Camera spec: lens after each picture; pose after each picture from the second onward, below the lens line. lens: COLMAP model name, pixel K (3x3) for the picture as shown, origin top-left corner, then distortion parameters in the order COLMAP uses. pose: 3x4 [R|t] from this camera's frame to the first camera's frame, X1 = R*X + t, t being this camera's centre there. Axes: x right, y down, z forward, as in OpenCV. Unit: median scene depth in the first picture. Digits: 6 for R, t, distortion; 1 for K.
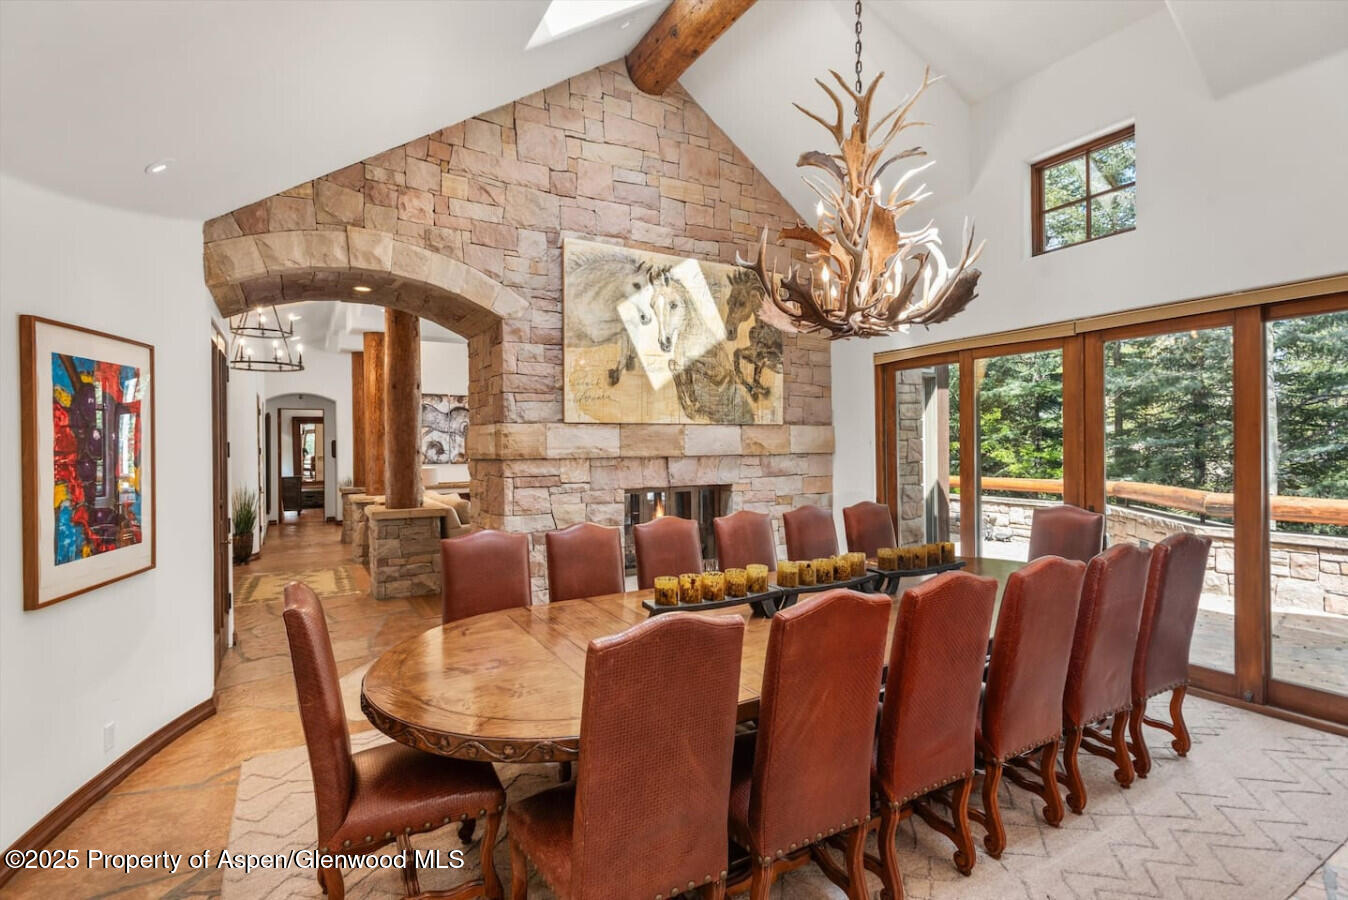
lens RADIAL K [[627.4, 0, 675.0], [0, 627.4, 442.7], [0, 0, 1]] dist [0.010728, -0.000241]
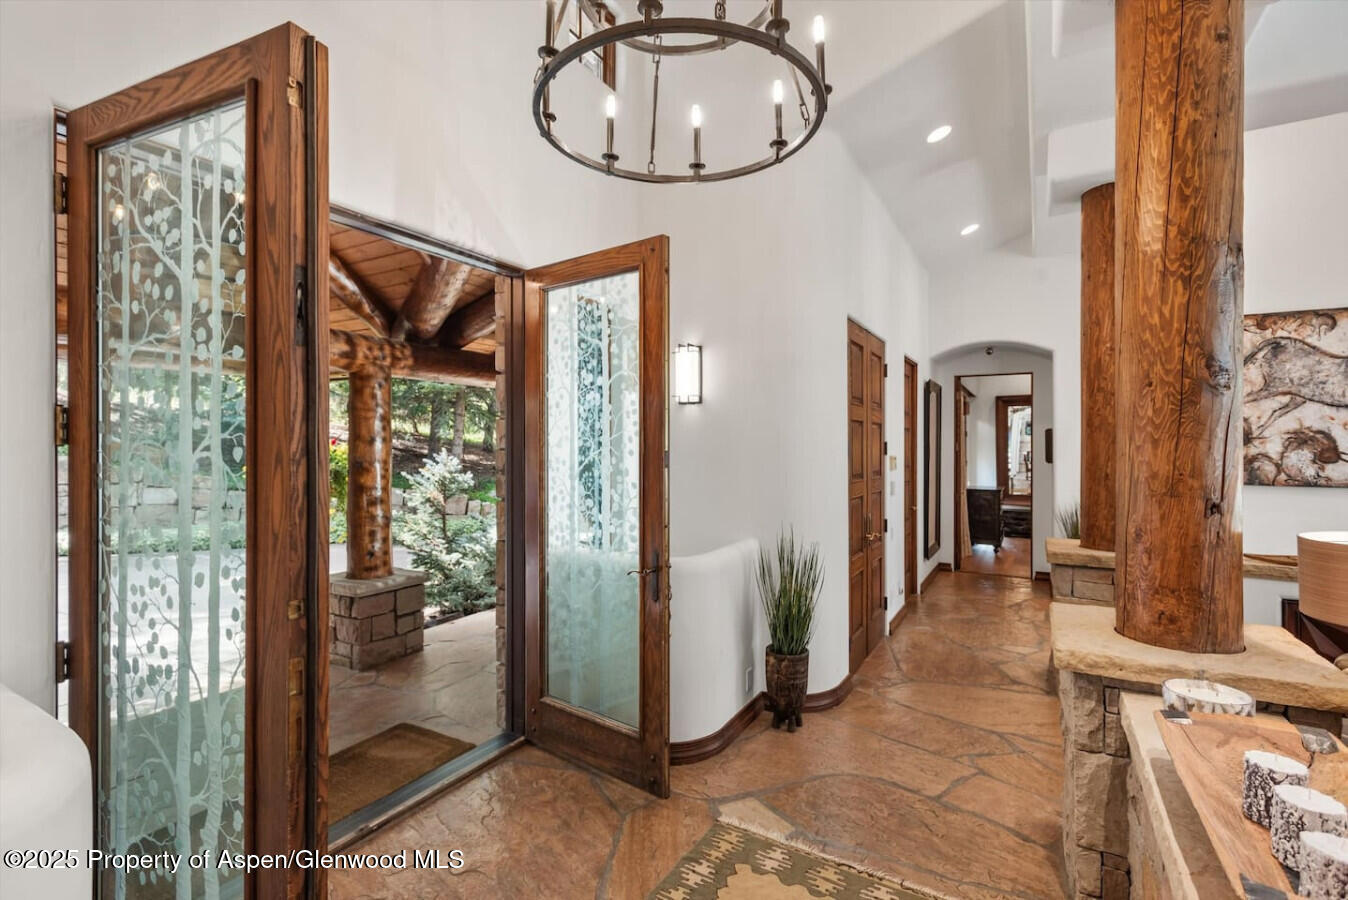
lens RADIAL K [[627.4, 0, 675.0], [0, 627.4, 442.7], [0, 0, 1]] dist [0.010728, -0.000241]
pose [[0.481887, 0.012811, -0.876140, -0.236770], [-0.005813, 0.999918, 0.011423, 0.003946], [0.876214, -0.000411, 0.481922, 0.481234]]
